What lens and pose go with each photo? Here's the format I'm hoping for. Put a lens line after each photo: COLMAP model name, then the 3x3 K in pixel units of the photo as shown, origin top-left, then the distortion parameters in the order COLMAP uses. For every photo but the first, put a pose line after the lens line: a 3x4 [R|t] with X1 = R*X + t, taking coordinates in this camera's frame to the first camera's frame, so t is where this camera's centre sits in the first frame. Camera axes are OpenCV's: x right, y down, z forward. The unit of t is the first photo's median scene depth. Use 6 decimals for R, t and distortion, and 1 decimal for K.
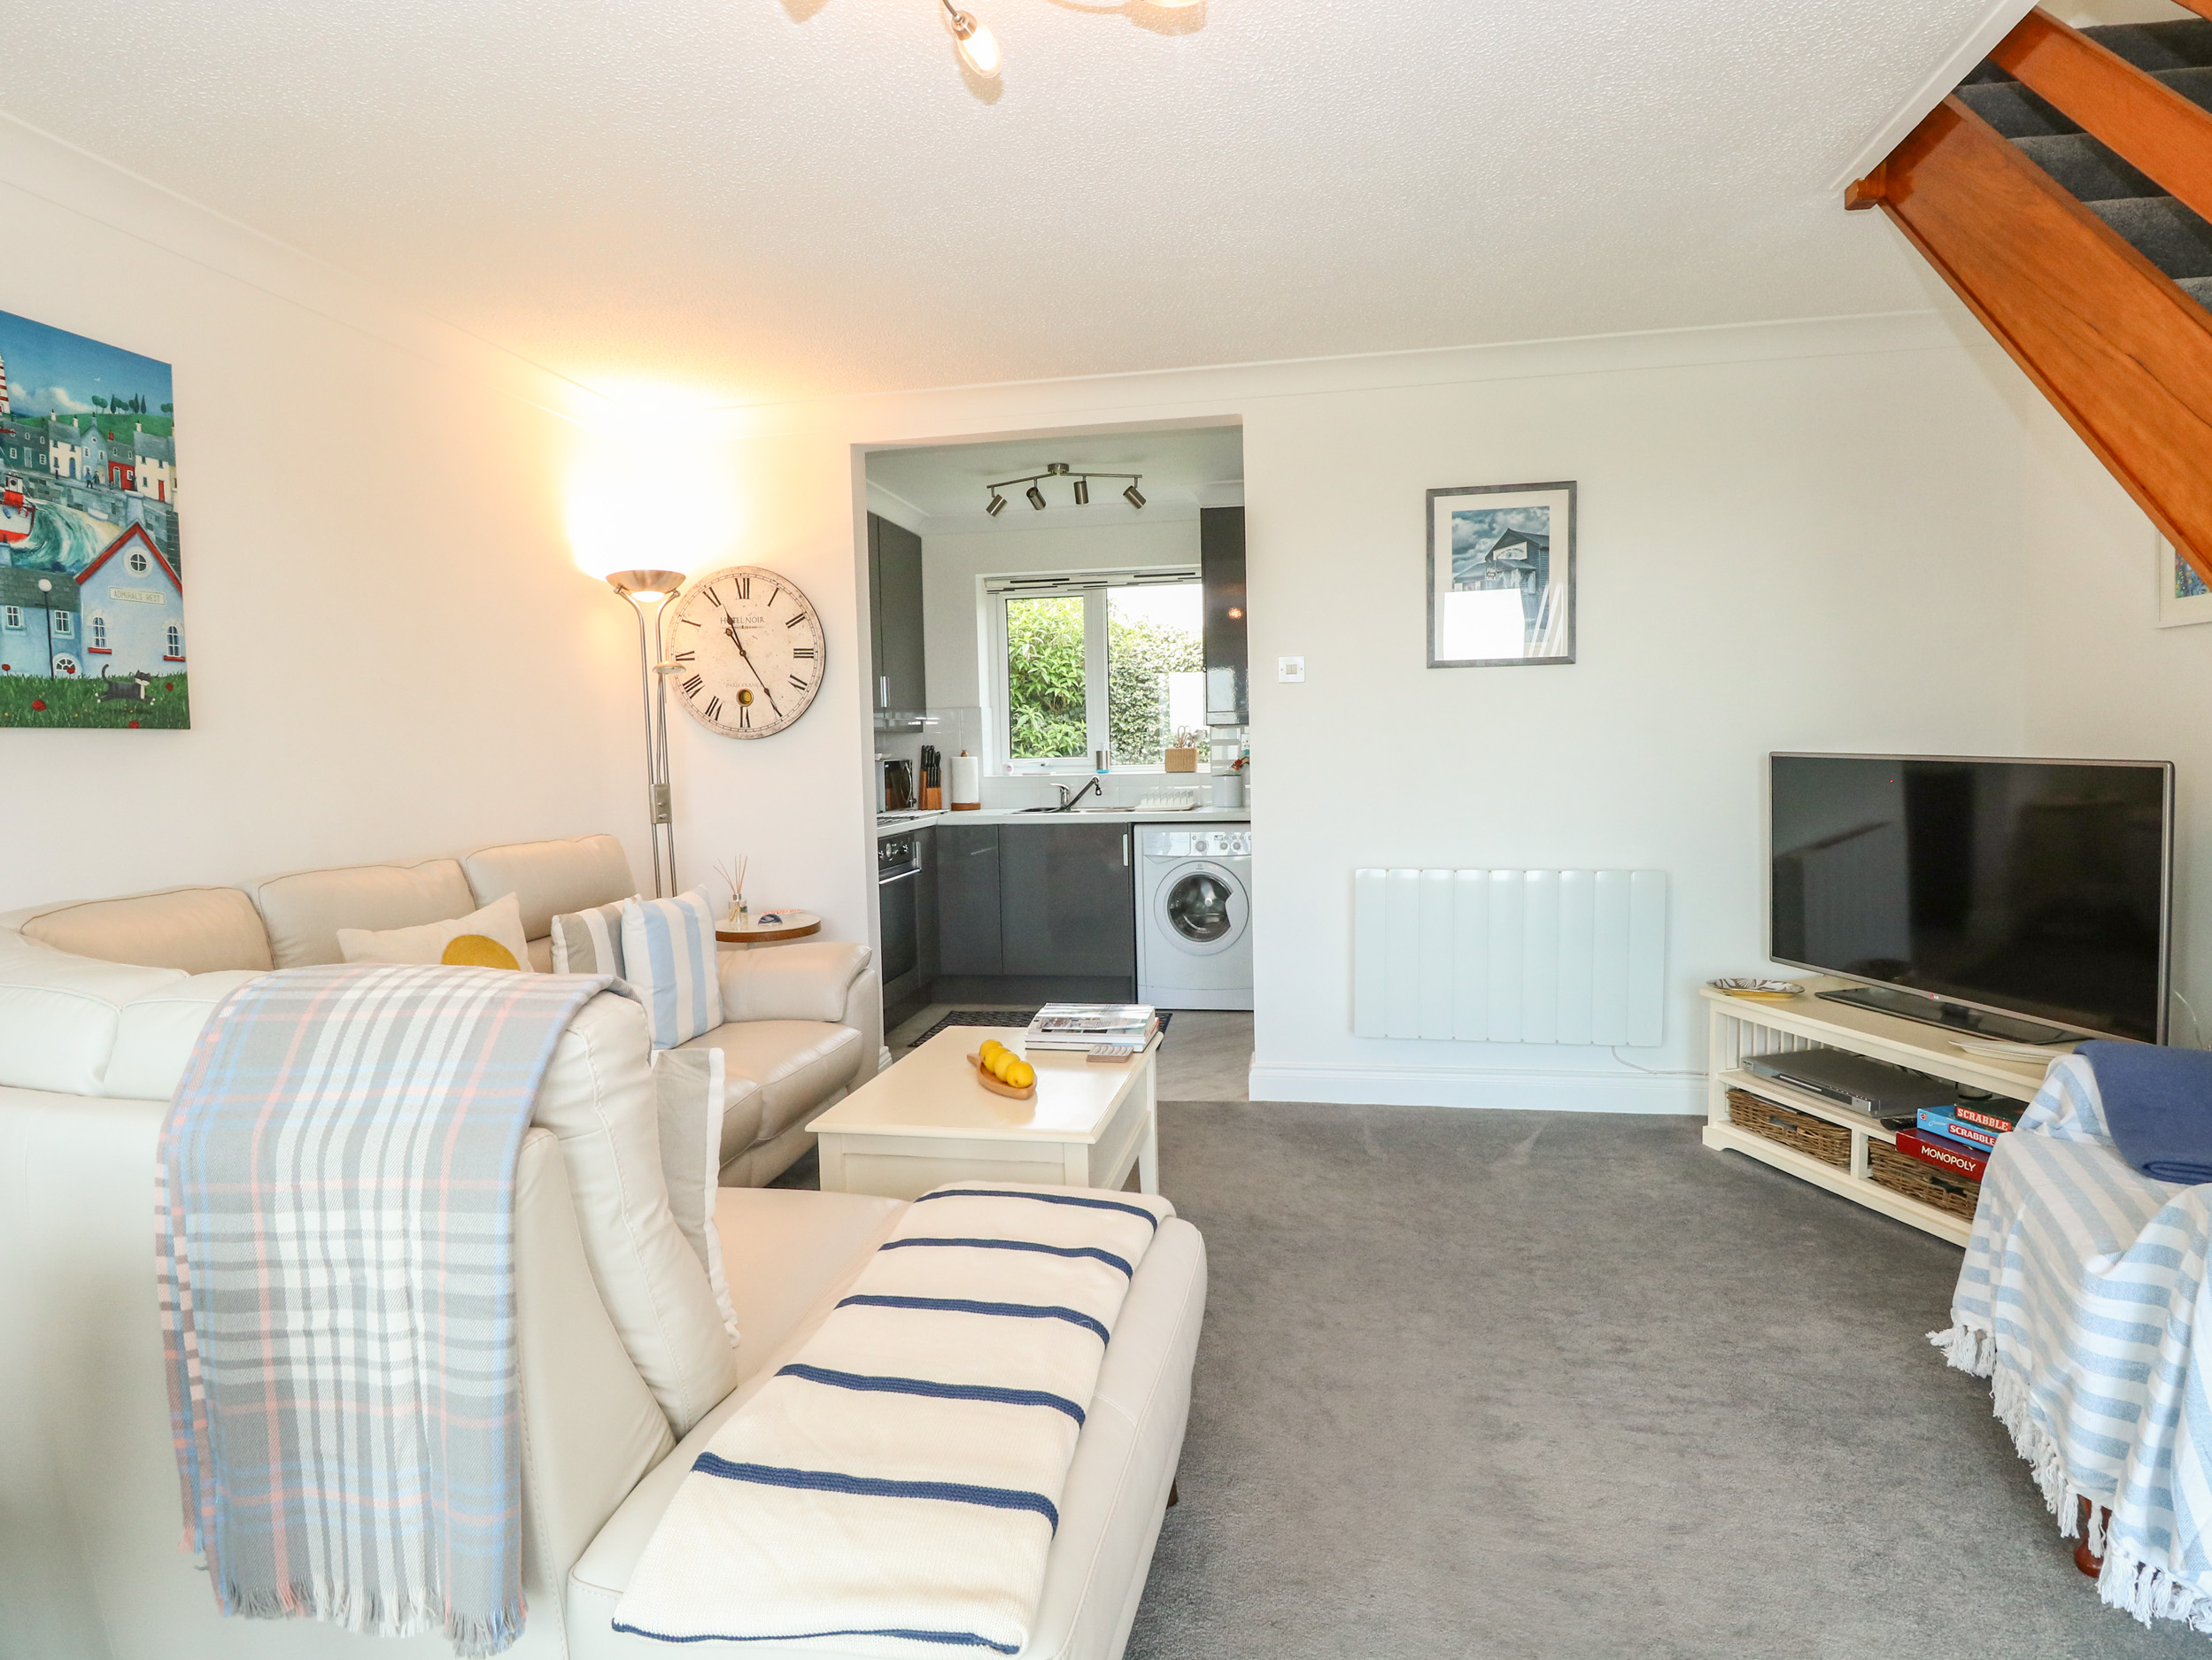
lens RADIAL K [[1192.5, 0, 1099.2], [0, 1192.5, 818.9], [0, 0, 1]] dist [-0.001784, -0.012674]
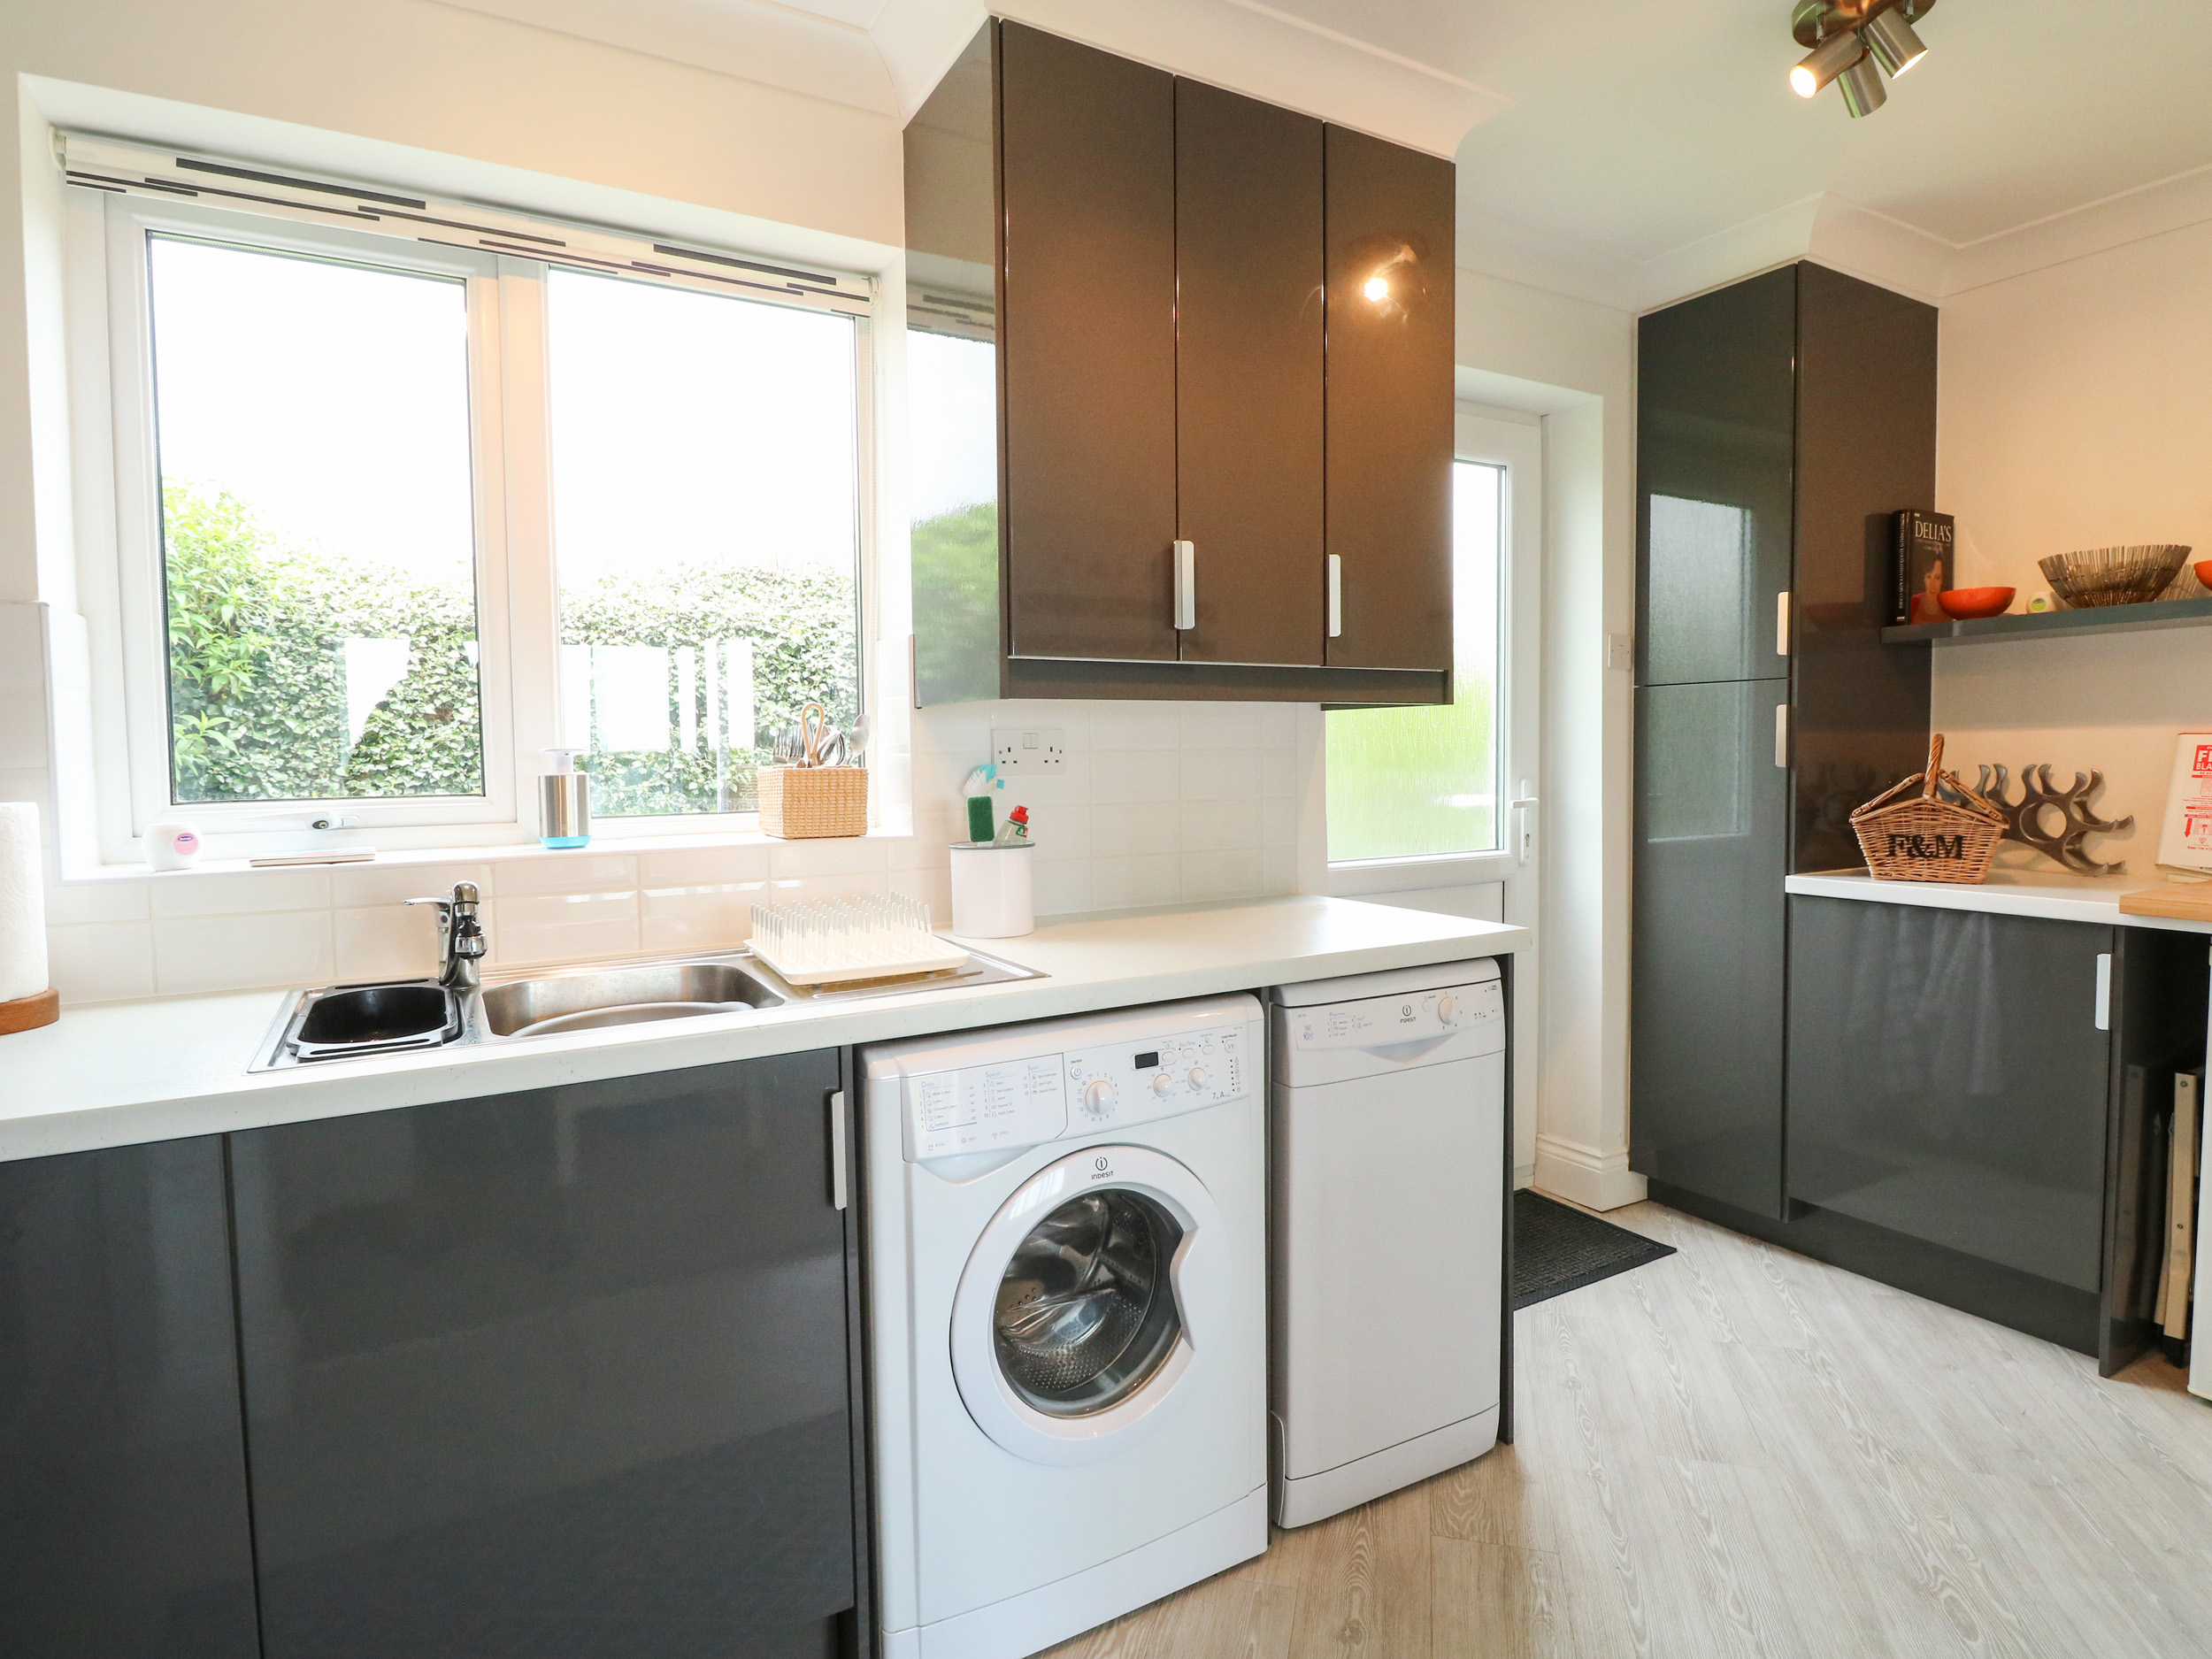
lens RADIAL K [[1192.6, 0, 1117.2], [0, 1192.6, 820.0], [0, 0, 1]] dist [-0.001784, -0.012674]
pose [[0.760663, -0.028813, 0.648507, -0.235226], [0.037474, 0.999297, 0.000443, -0.105838], [-0.648064, 0.023966, 0.761209, 1.738920]]
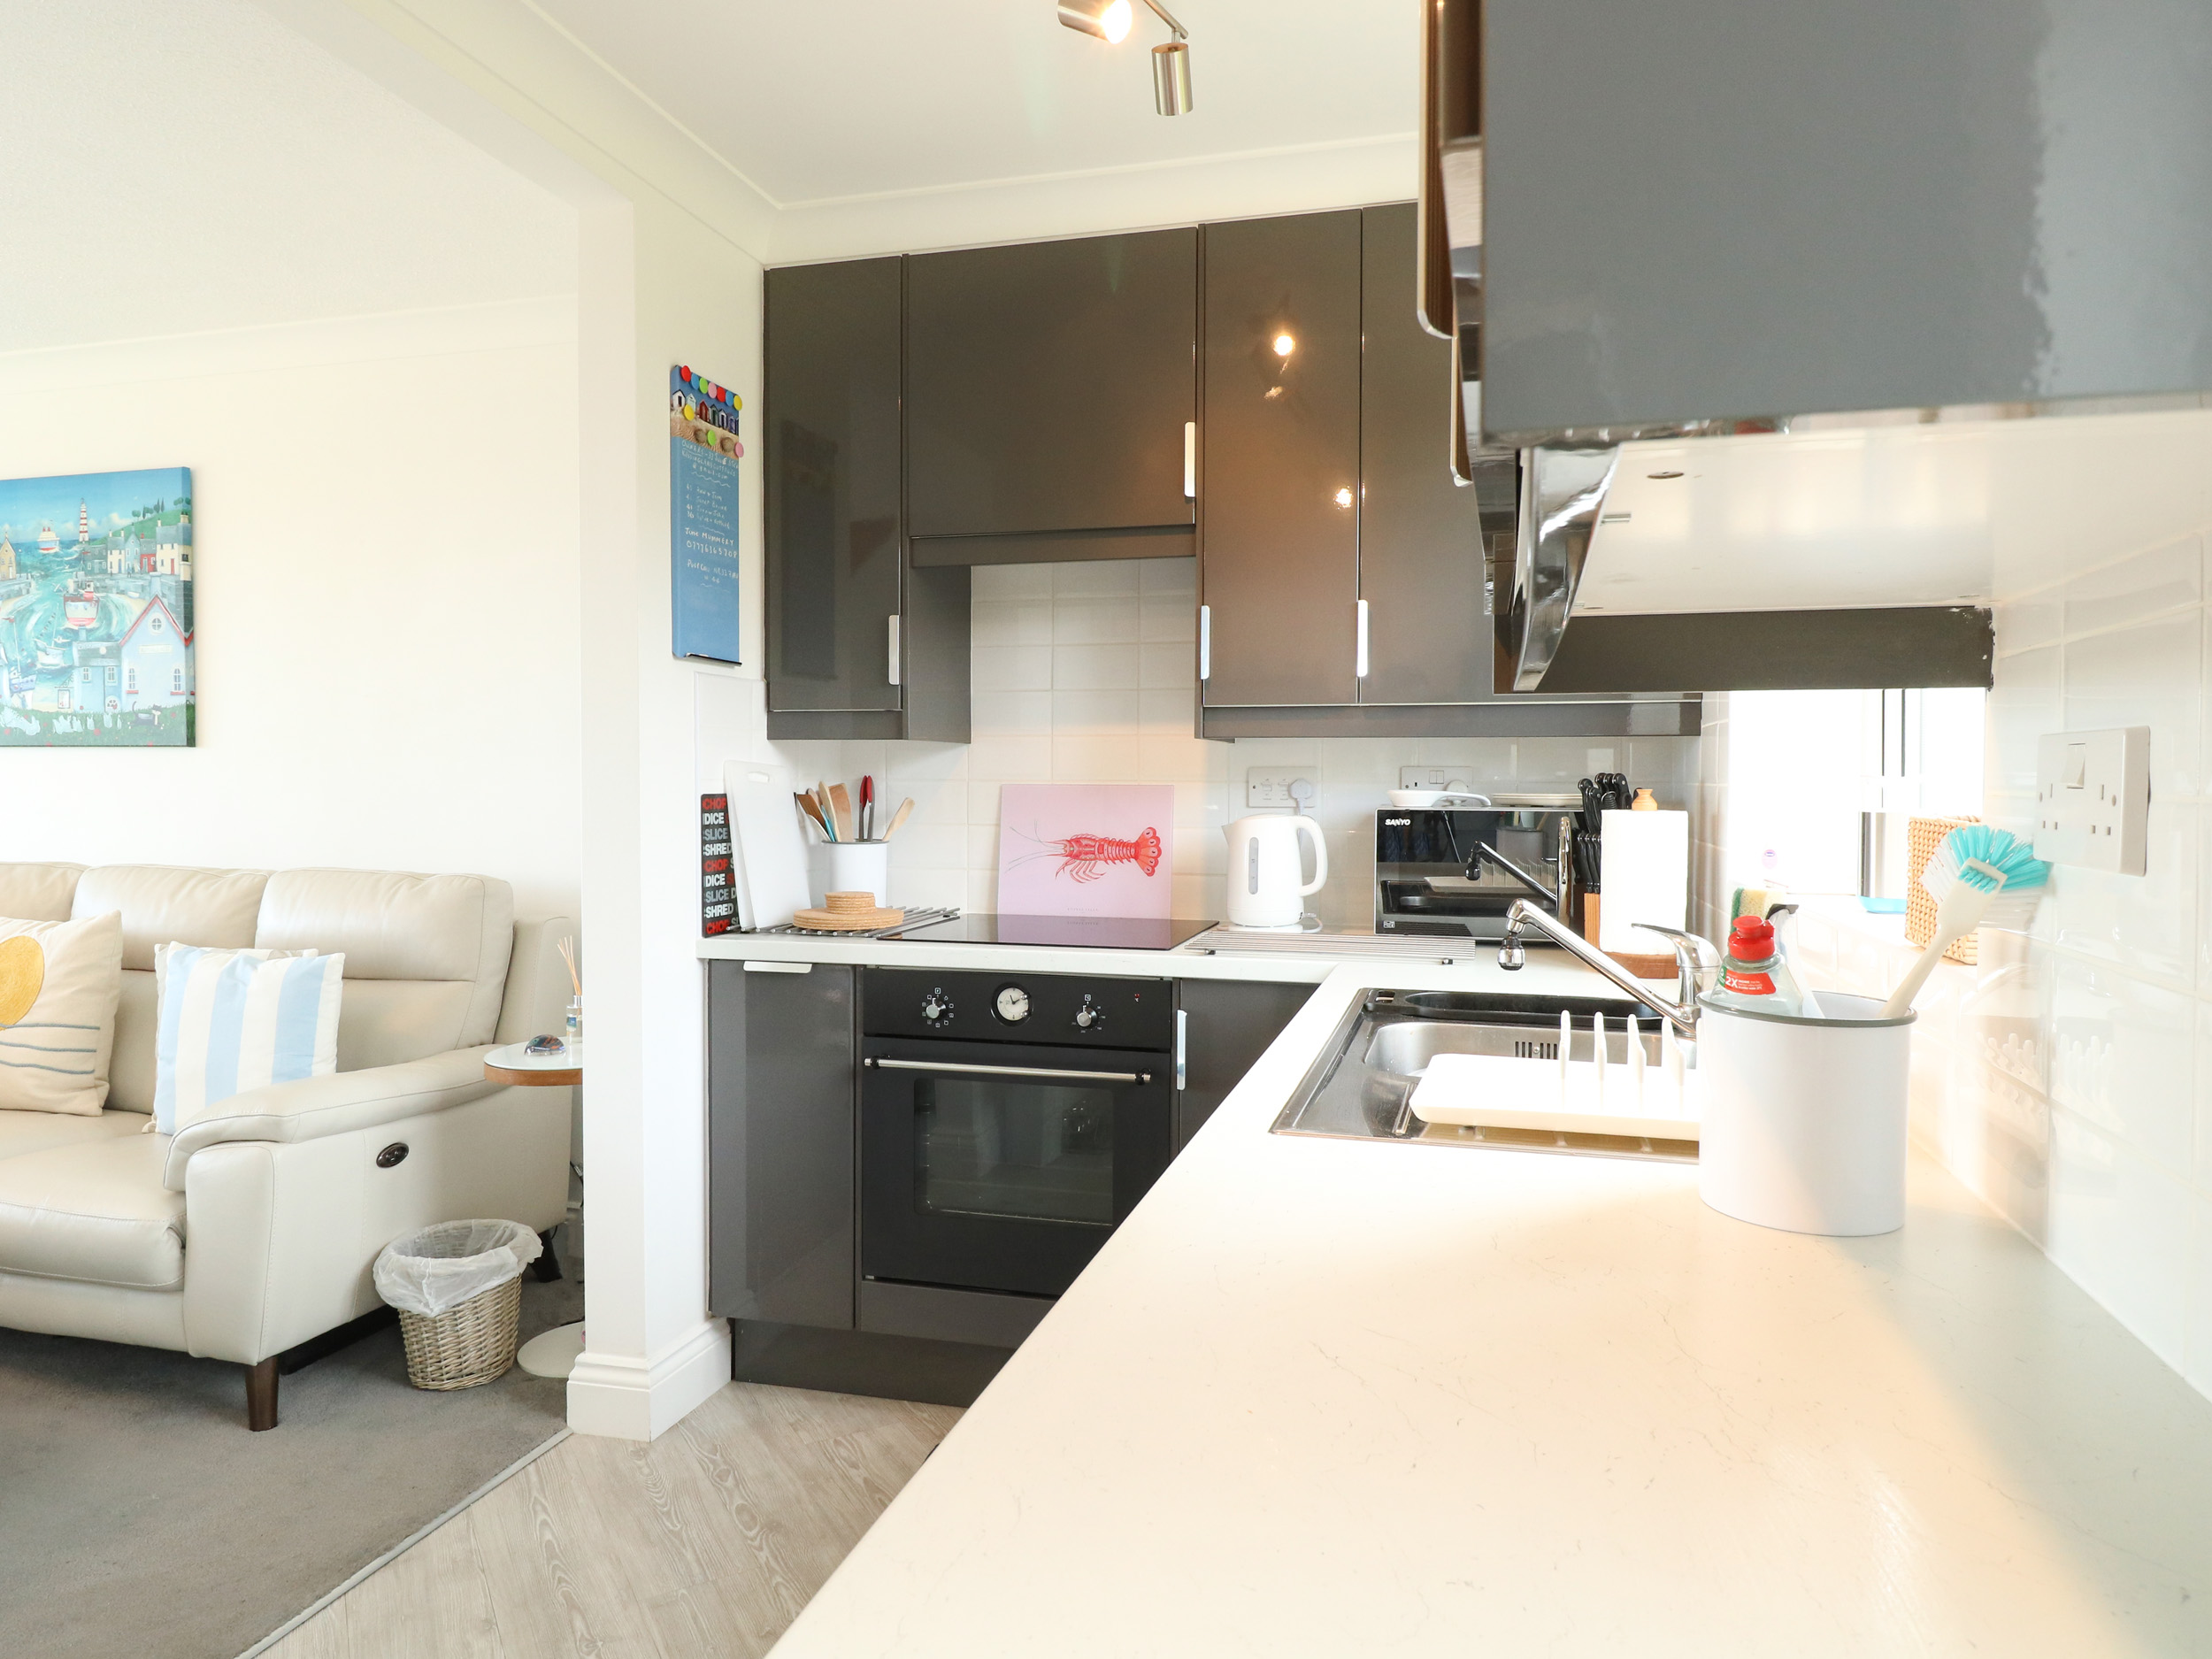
lens RADIAL K [[1381.1, 0, 1108.8], [0, 1381.1, 809.2], [0, 0, 1]] dist [-0.016960, -0.001623]
pose [[-0.067555, 0.041929, -0.996834, 0.688476], [-0.066945, 0.996674, 0.046459, -0.153380], [0.995467, 0.069871, -0.064524, 2.224167]]
